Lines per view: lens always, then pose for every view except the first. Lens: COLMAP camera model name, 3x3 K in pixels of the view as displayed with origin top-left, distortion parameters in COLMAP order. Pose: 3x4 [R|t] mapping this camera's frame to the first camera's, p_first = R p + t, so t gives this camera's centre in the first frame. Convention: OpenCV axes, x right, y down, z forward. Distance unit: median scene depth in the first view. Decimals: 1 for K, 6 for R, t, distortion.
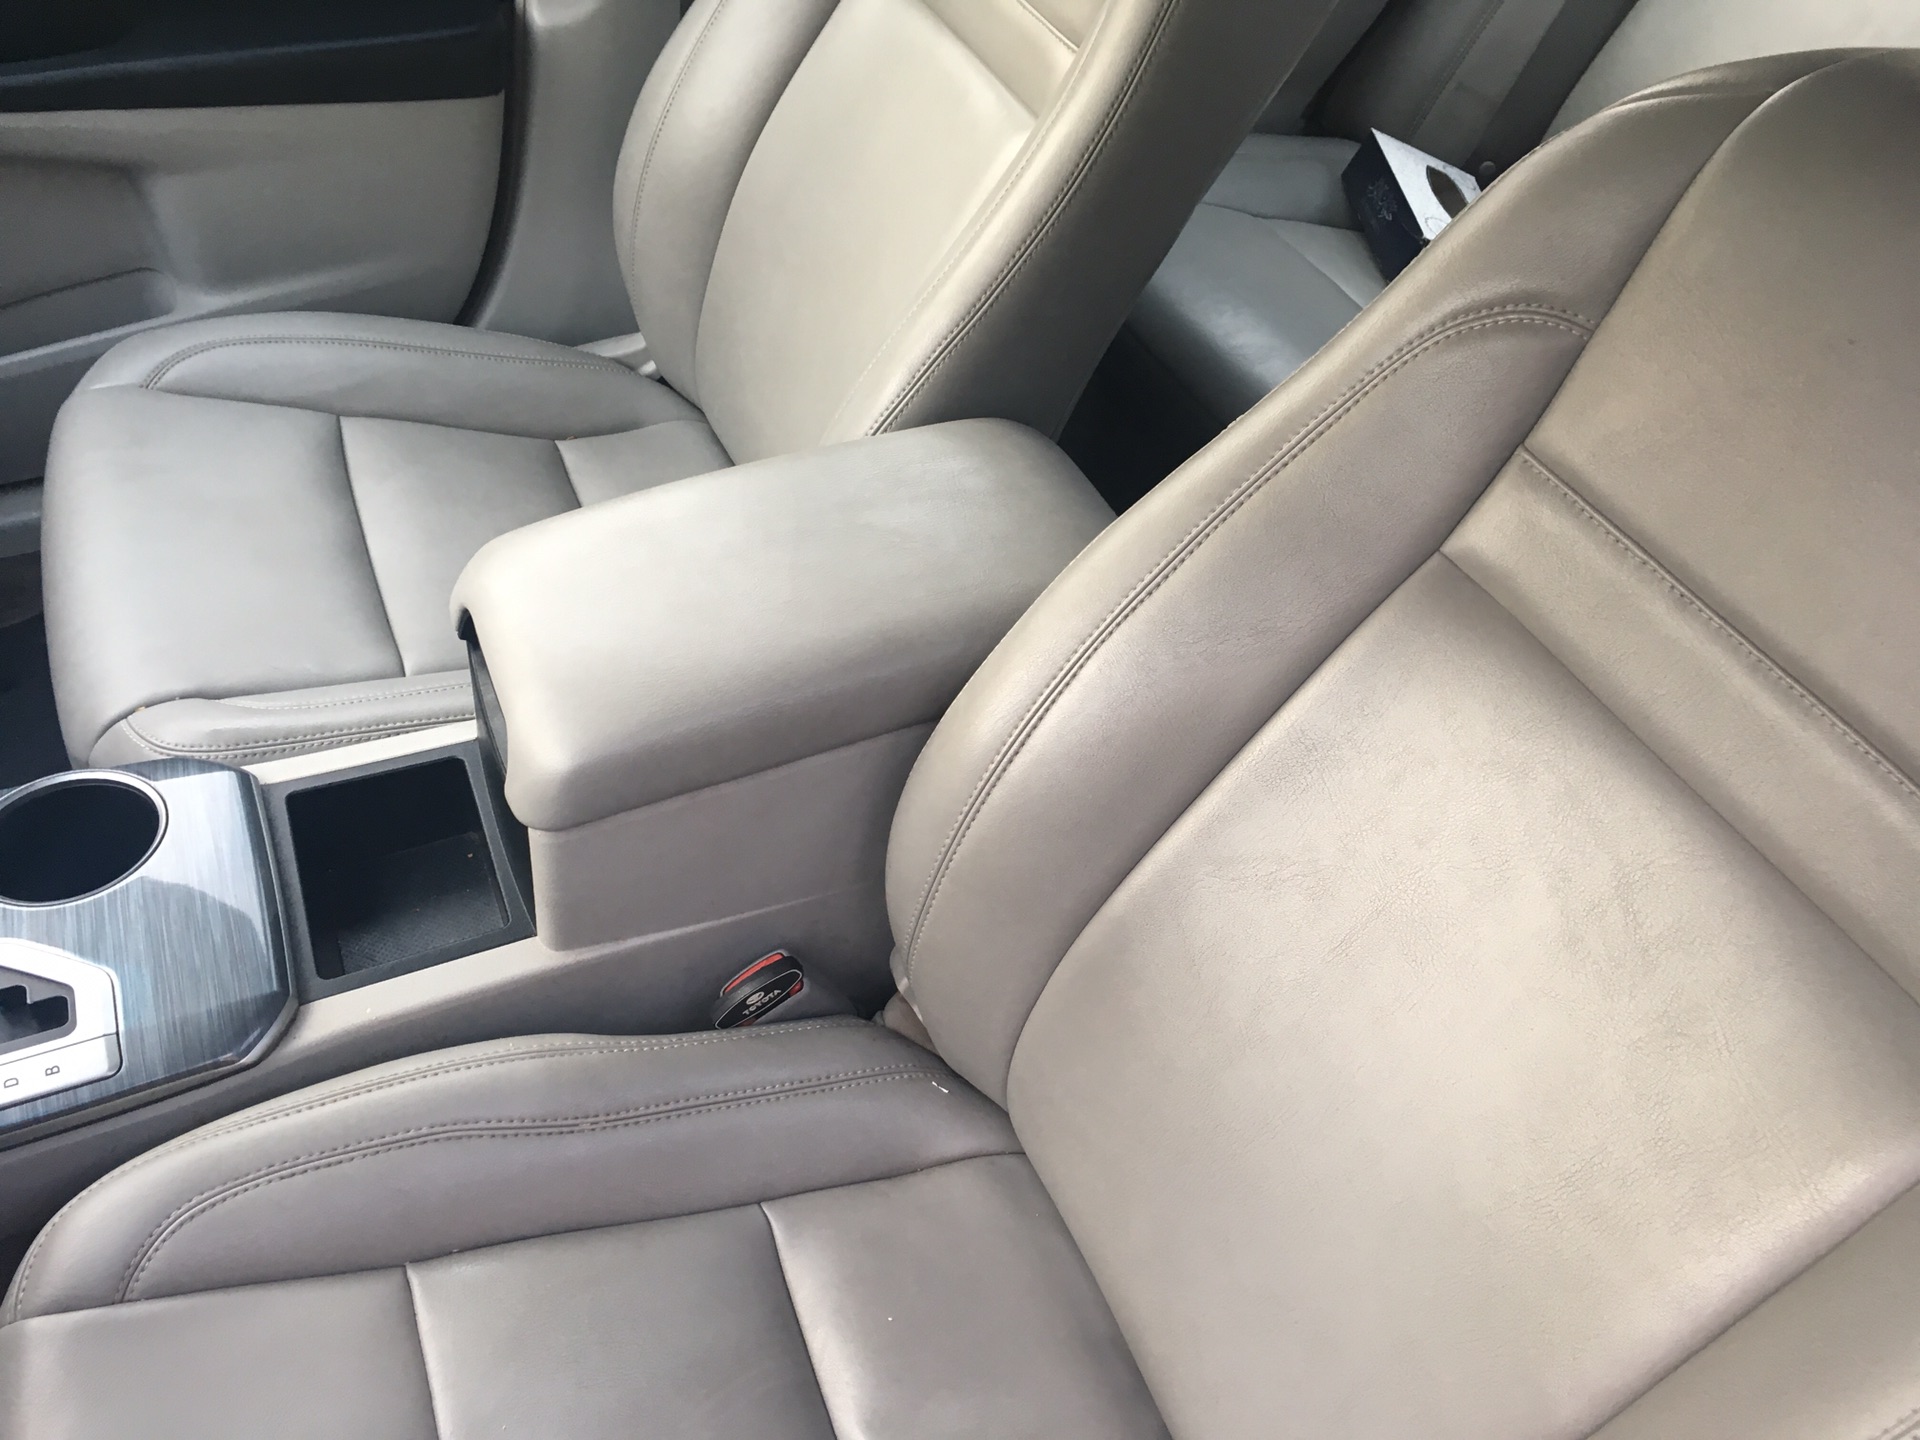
lens RADIAL K [[1618.0, 0, 960.0], [0, 1618.0, 720.0], [0, 0, 1]] dist [0.064734, -0.091389]
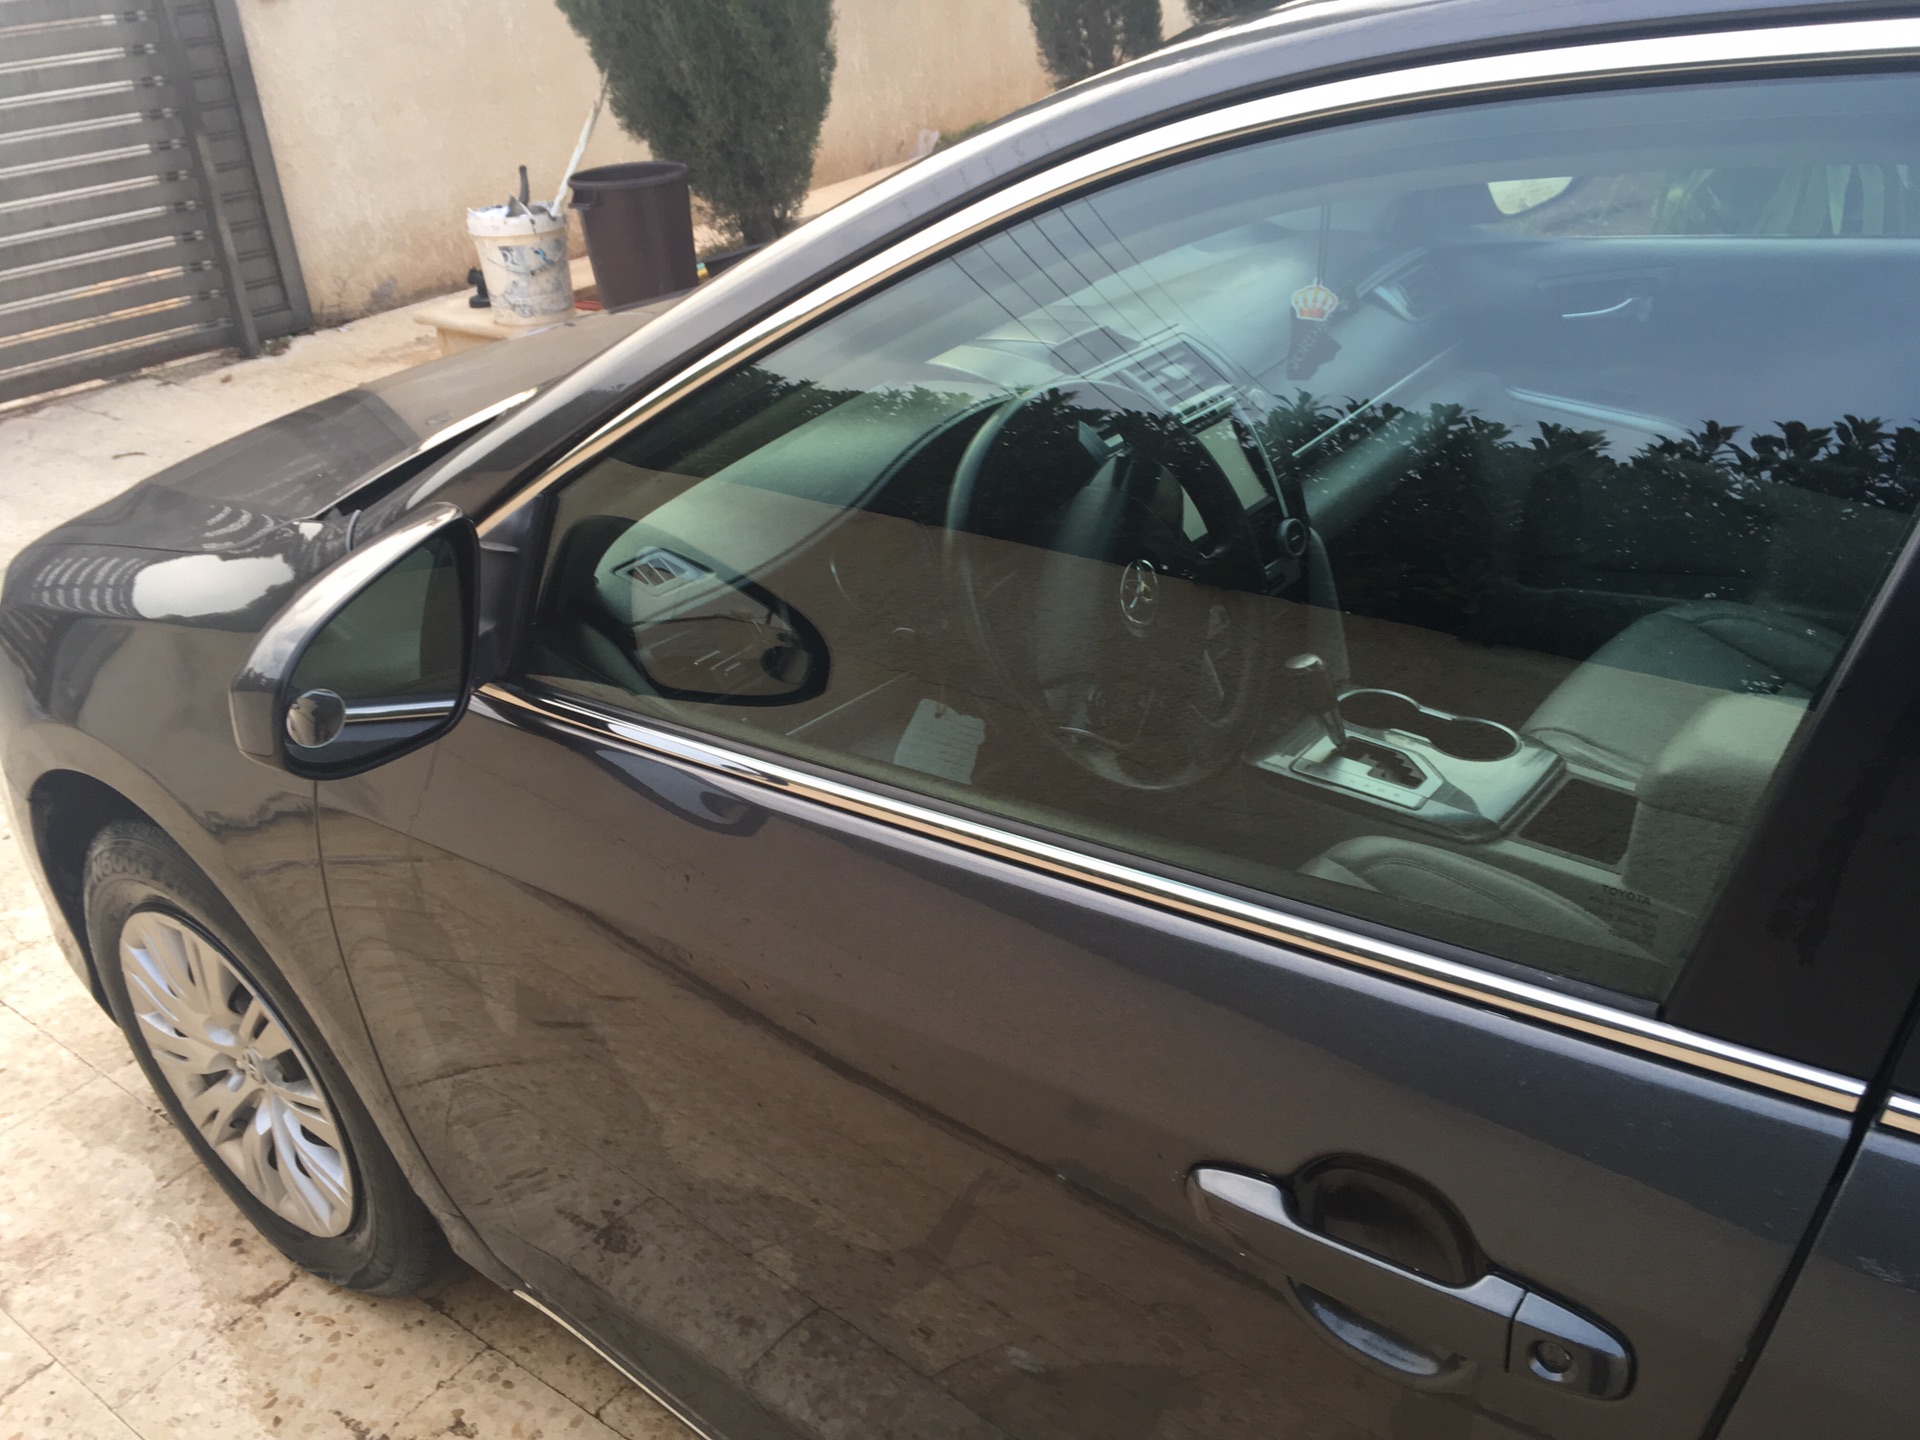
lens RADIAL K [[1618.0, 0, 960.0], [0, 1618.0, 720.0], [0, 0, 1]] dist [0.064734, -0.091389]
pose [[0.446283, 0.360779, -0.818944, 0.892057], [-0.558348, 0.827417, 0.060240, 0.307824], [0.699342, 0.430372, 0.570703, -0.675336]]
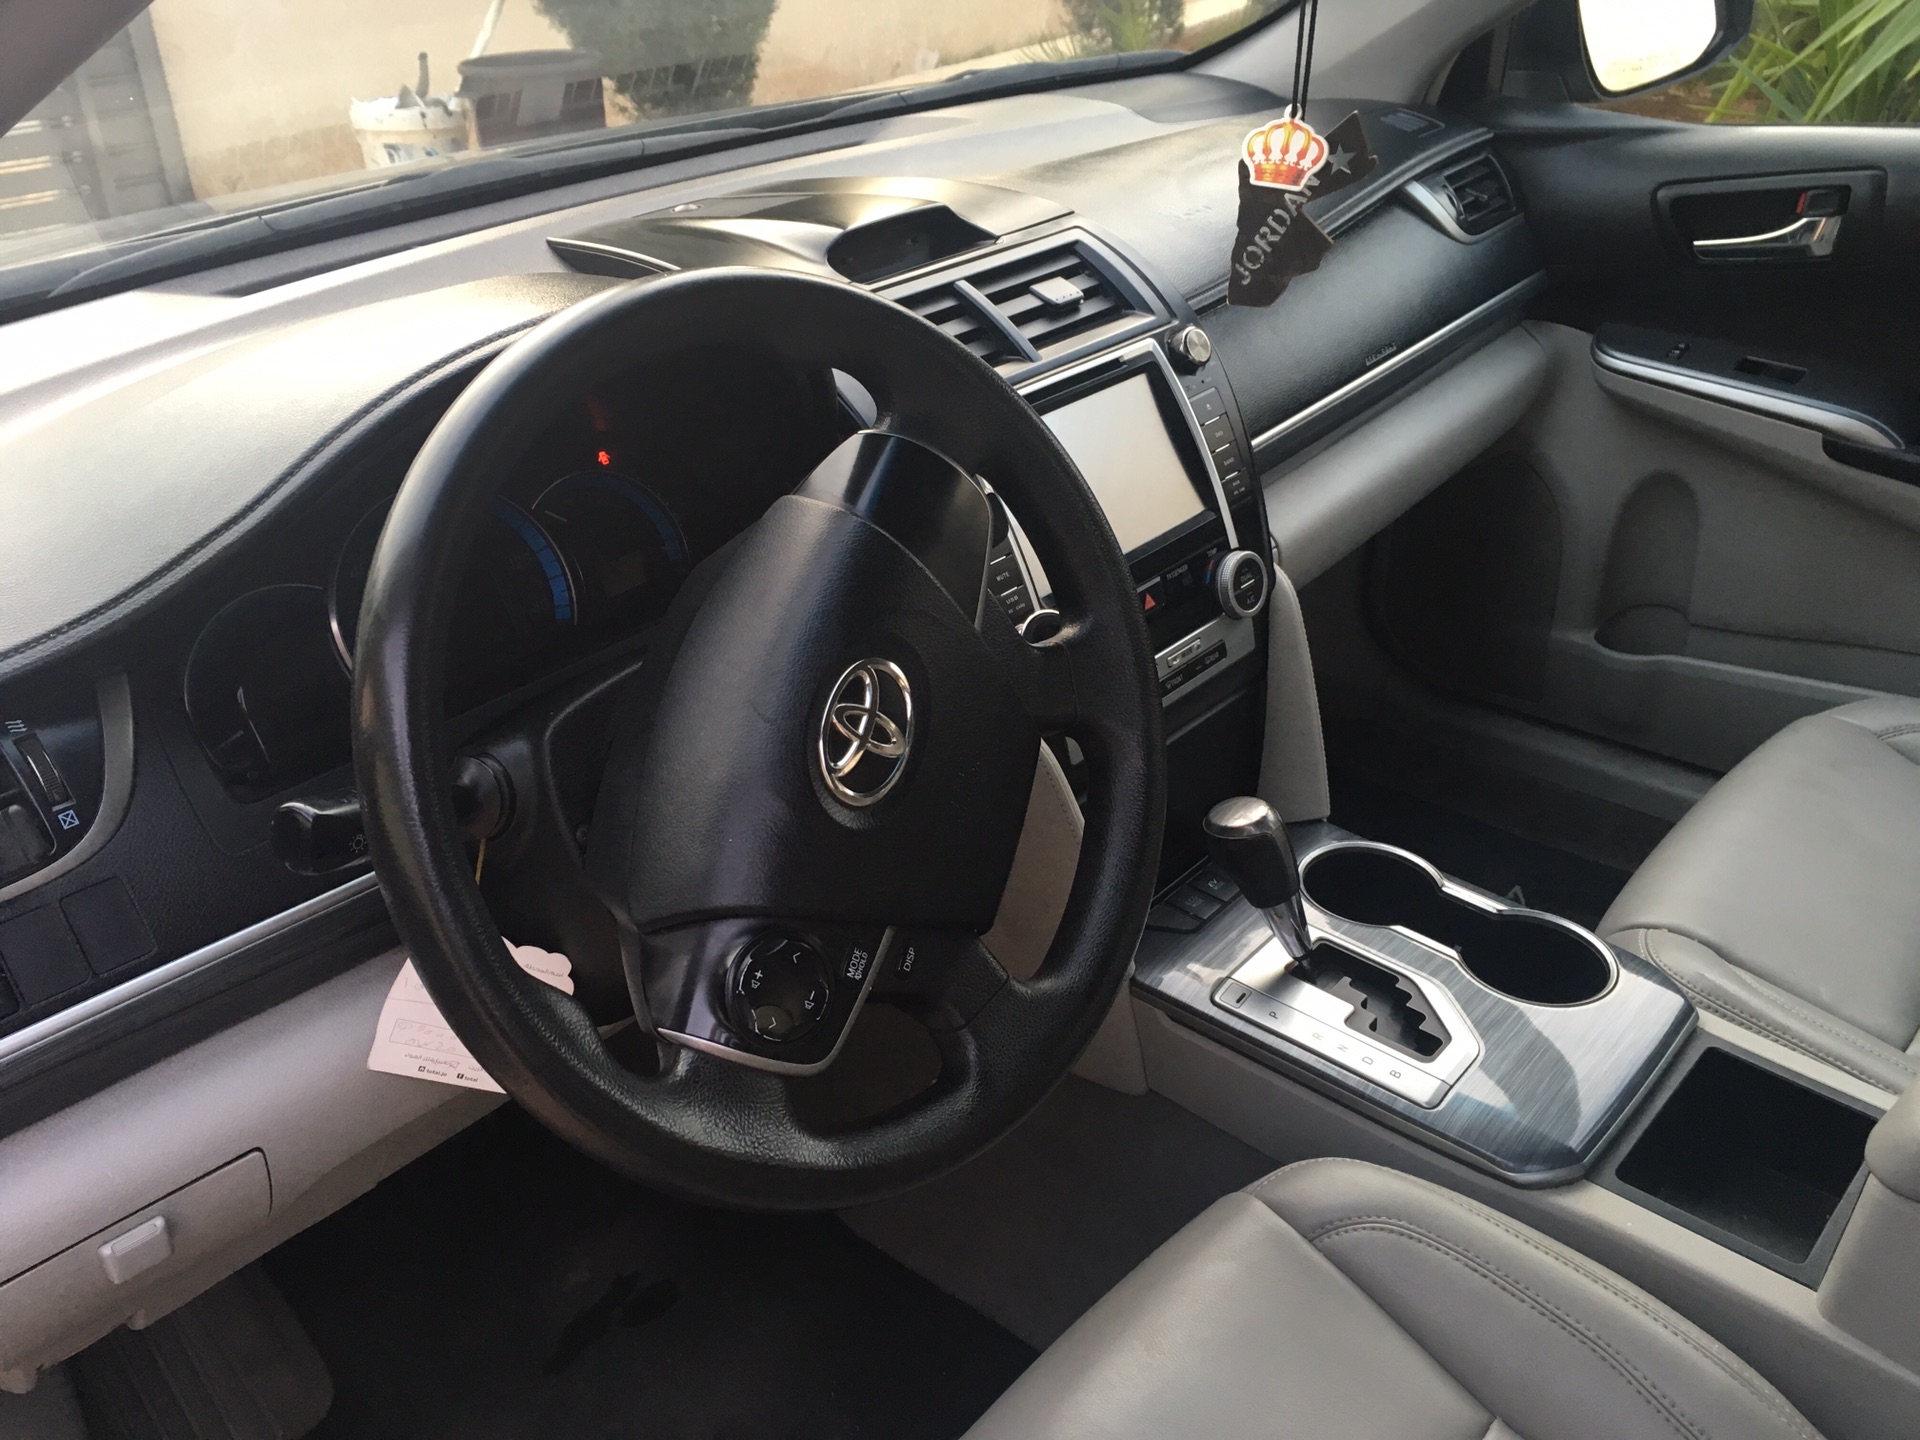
lens RADIAL K [[1591.5, 0, 960.0], [0, 1591.5, 720.0], [0, 0, 1]] dist [0.030251, -0.016298]
pose [[0.416910, 0.405025, -0.813721, 0.164348], [-0.595643, 0.797963, 0.092003, 0.081526], [0.686583, 0.446330, 0.573929, -0.027364]]
